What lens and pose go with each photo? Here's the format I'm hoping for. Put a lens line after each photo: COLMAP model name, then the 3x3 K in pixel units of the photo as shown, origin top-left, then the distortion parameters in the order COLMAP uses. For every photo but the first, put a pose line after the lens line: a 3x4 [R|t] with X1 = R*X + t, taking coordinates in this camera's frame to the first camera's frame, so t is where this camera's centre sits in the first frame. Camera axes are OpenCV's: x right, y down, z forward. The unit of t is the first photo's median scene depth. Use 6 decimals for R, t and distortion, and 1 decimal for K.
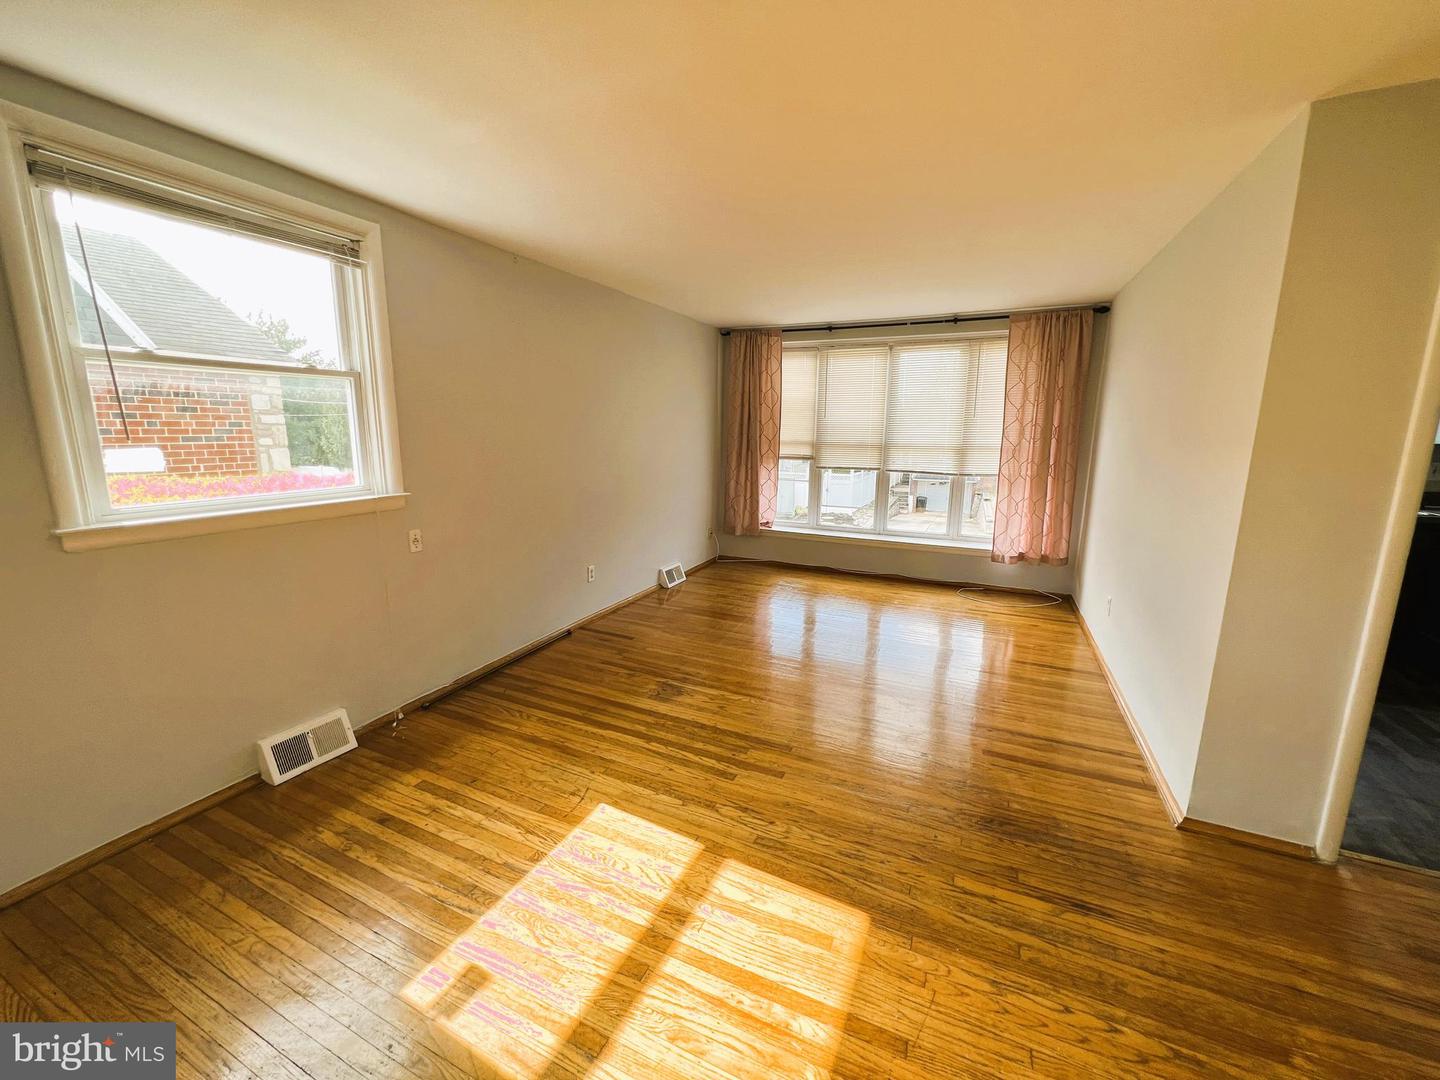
lens RADIAL K [[577.1, 0, 715.8], [0, 577.1, 535.0], [0, 0, 1]] dist [-0.000722, 0.000500]
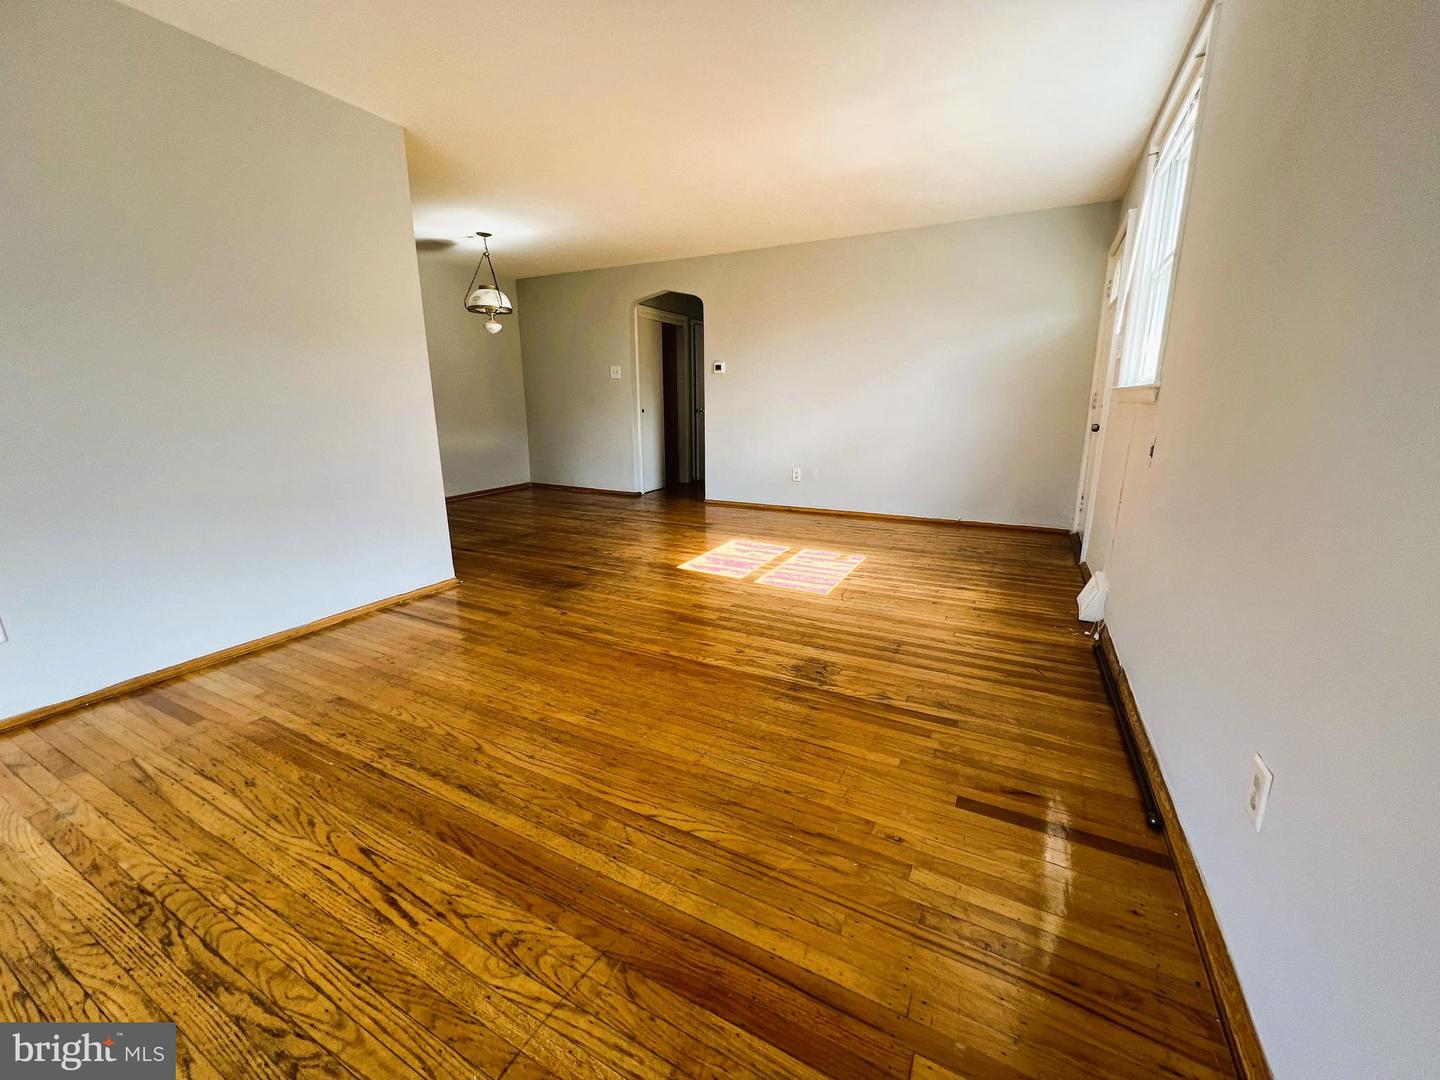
lens RADIAL K [[577.1, 0, 715.8], [0, 577.1, 535.0], [0, 0, 1]] dist [-0.000722, 0.000500]
pose [[-0.998720, -0.012749, 0.048955, 0.007170], [0.008507, 0.911613, 0.410961, -0.206280], [-0.049867, 0.410851, -0.910338, 1.769225]]
